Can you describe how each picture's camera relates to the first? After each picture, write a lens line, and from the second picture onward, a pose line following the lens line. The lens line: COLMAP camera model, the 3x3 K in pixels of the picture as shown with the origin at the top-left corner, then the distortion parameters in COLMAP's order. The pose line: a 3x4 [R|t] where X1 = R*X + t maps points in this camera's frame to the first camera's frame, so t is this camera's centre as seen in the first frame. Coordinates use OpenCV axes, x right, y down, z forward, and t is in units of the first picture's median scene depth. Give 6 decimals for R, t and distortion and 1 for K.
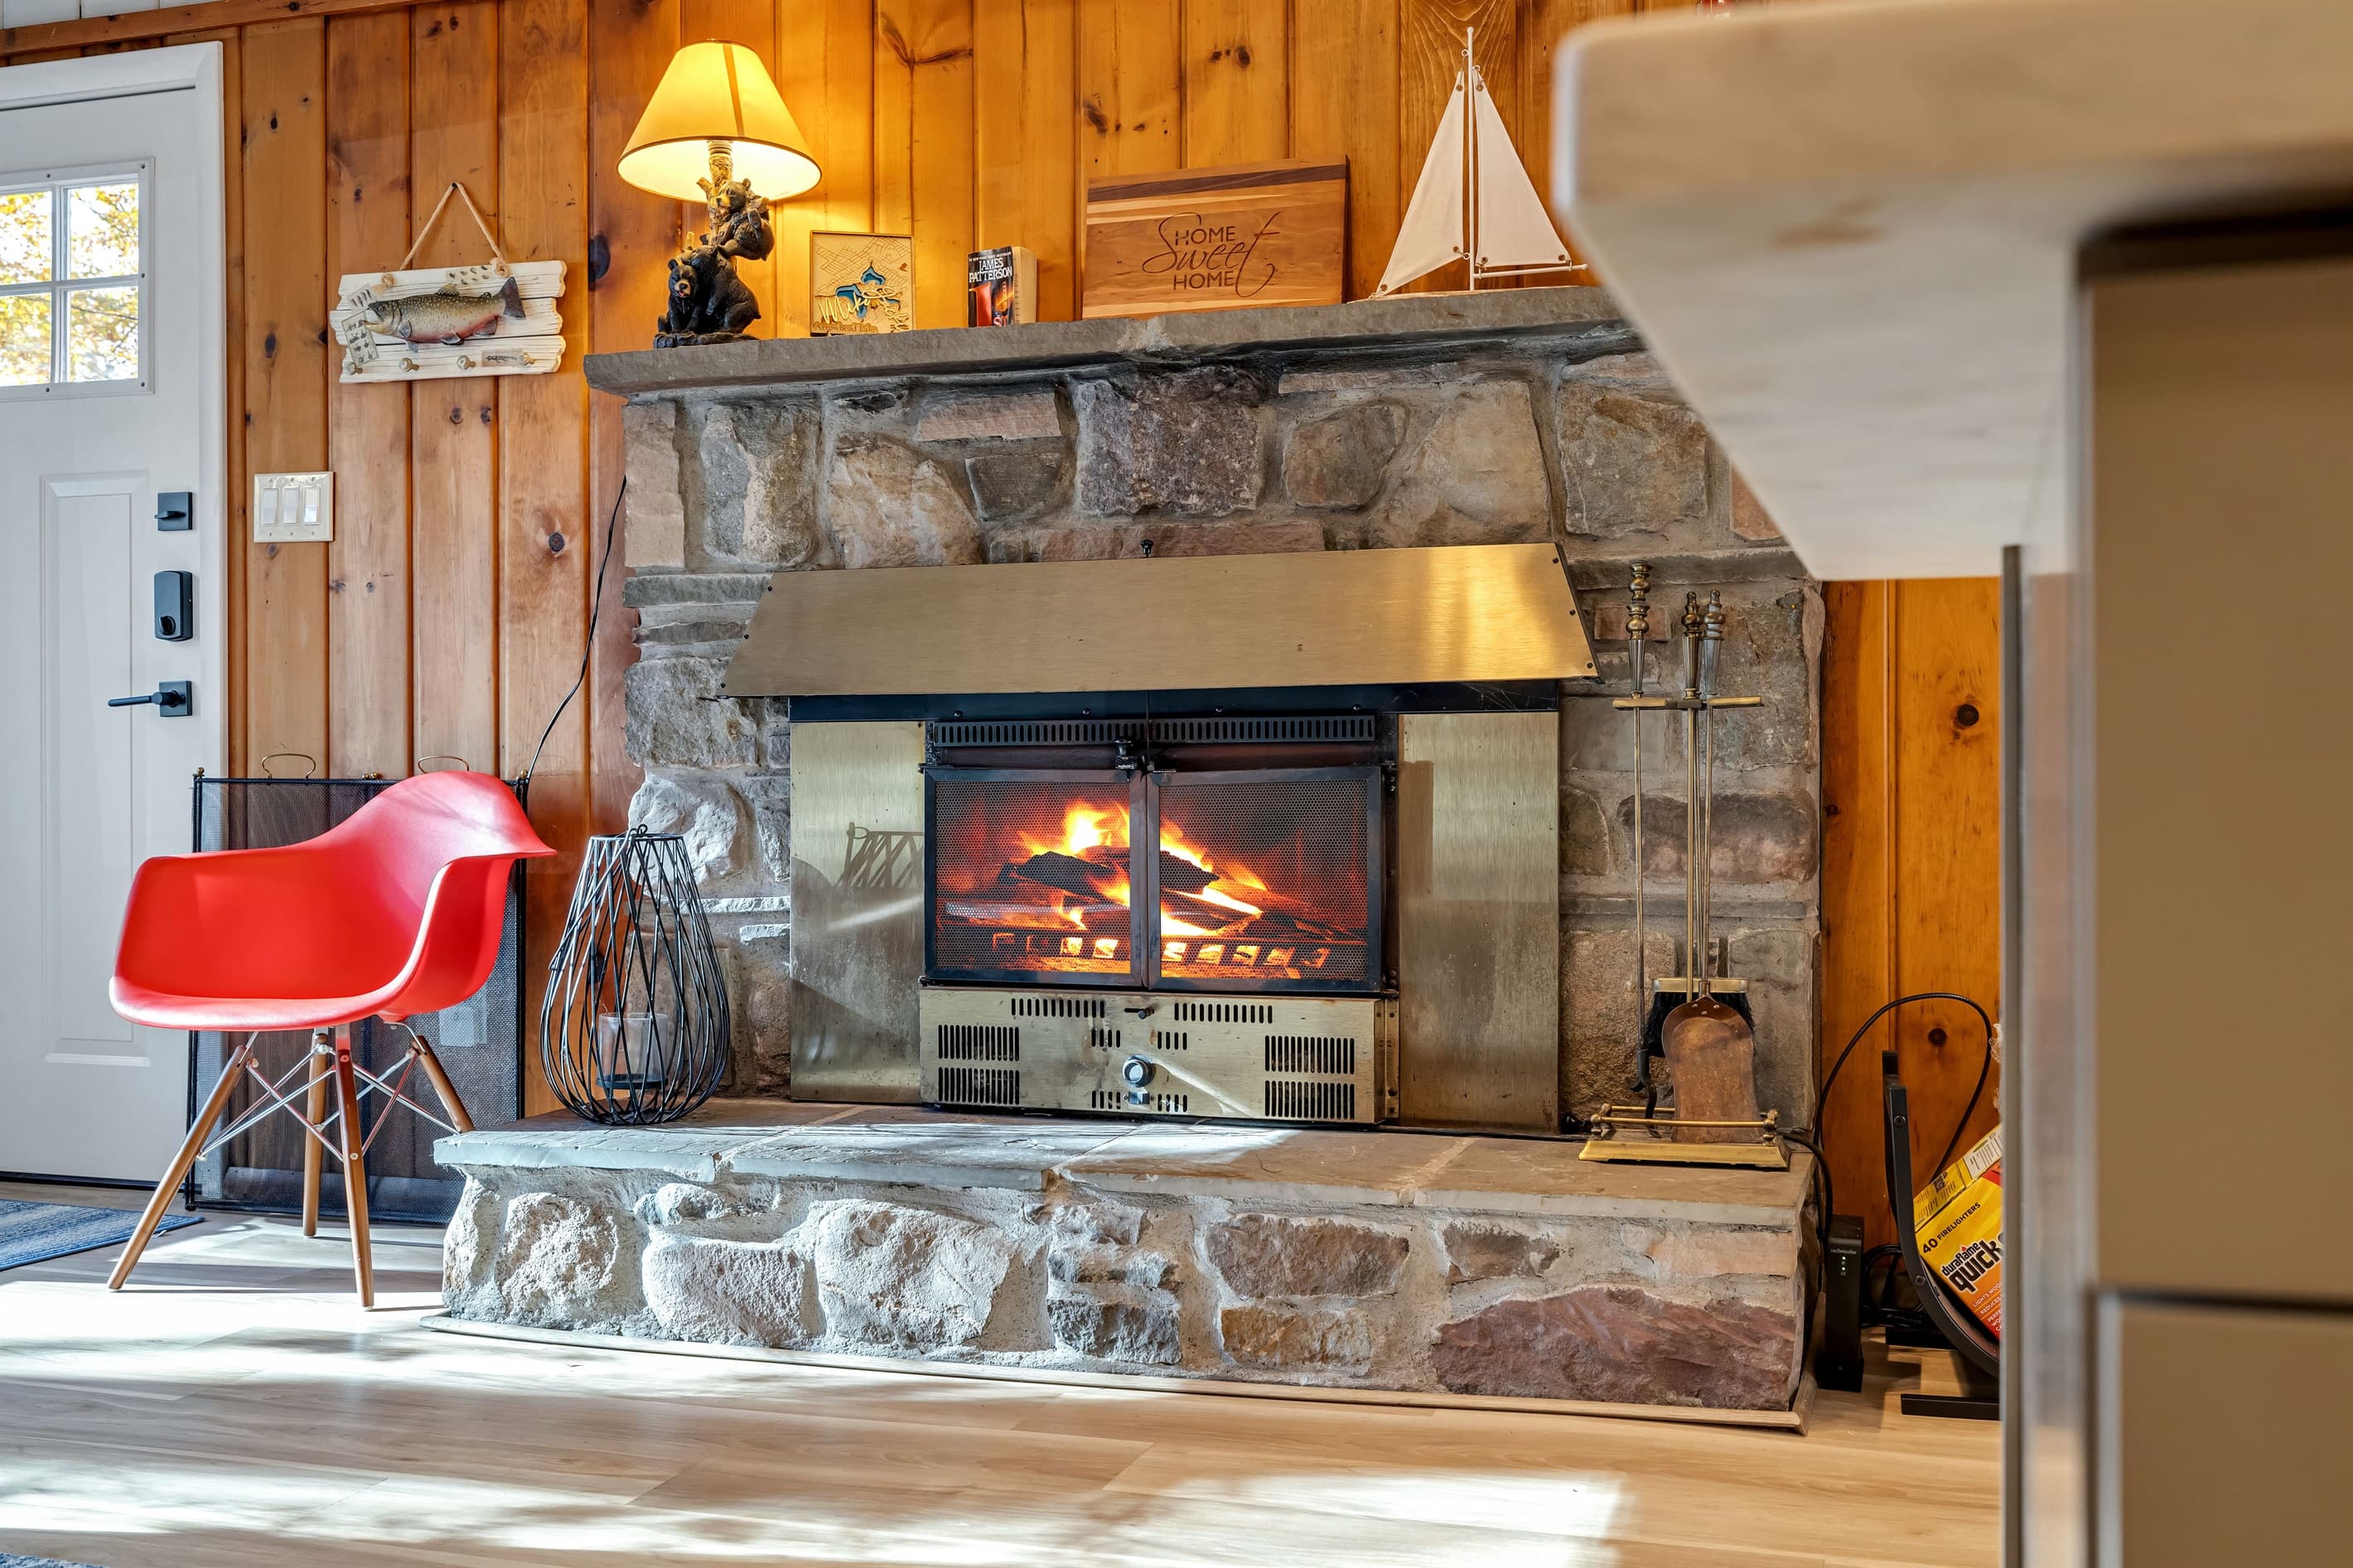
lens RADIAL K [[2326.8, 0, 1179.4], [0, 2326.8, 783.6], [0, 0, 1]] dist [0.002965, 0.000000]
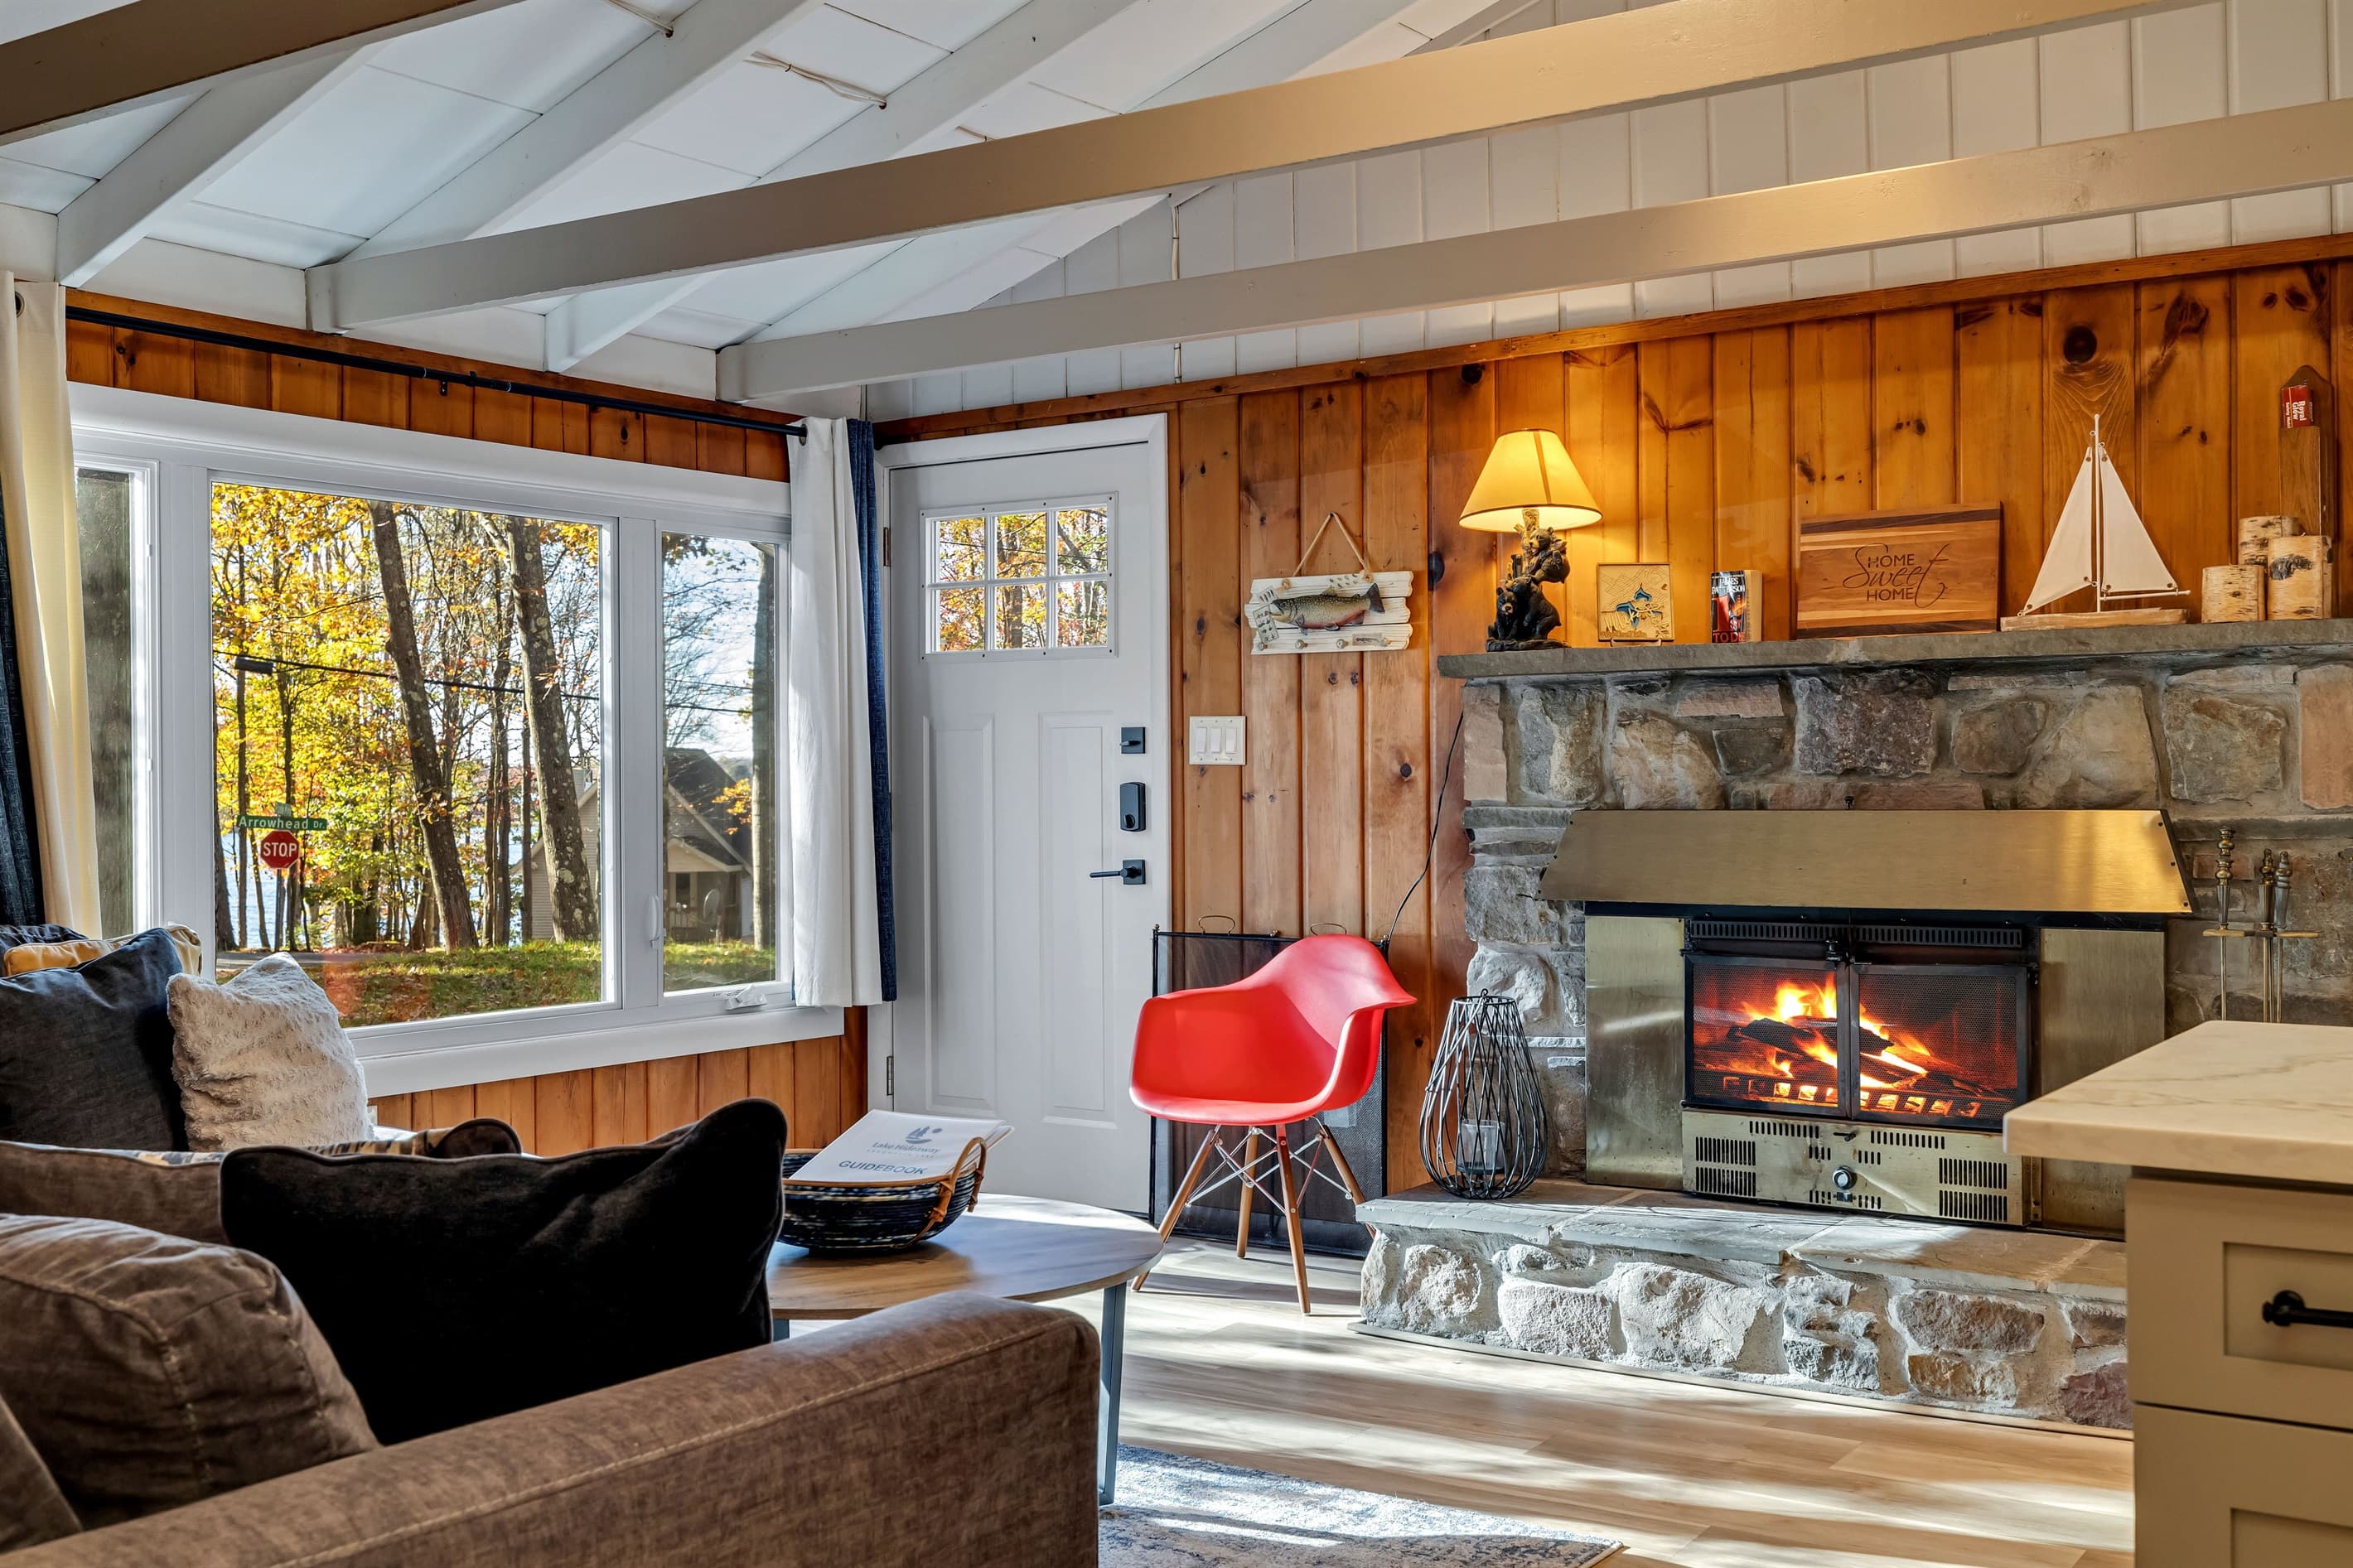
lens RADIAL K [[2326.8, 0, 1175.7], [0, 2326.8, 782.0], [0, 0, 1]] dist [0.002965, 0.000000]
pose [[0.960759, -0.003530, -0.277363, -0.014302], [0.004187, 0.999990, 0.001778, -0.115104], [0.277354, -0.002869, 0.960764, -0.441954]]
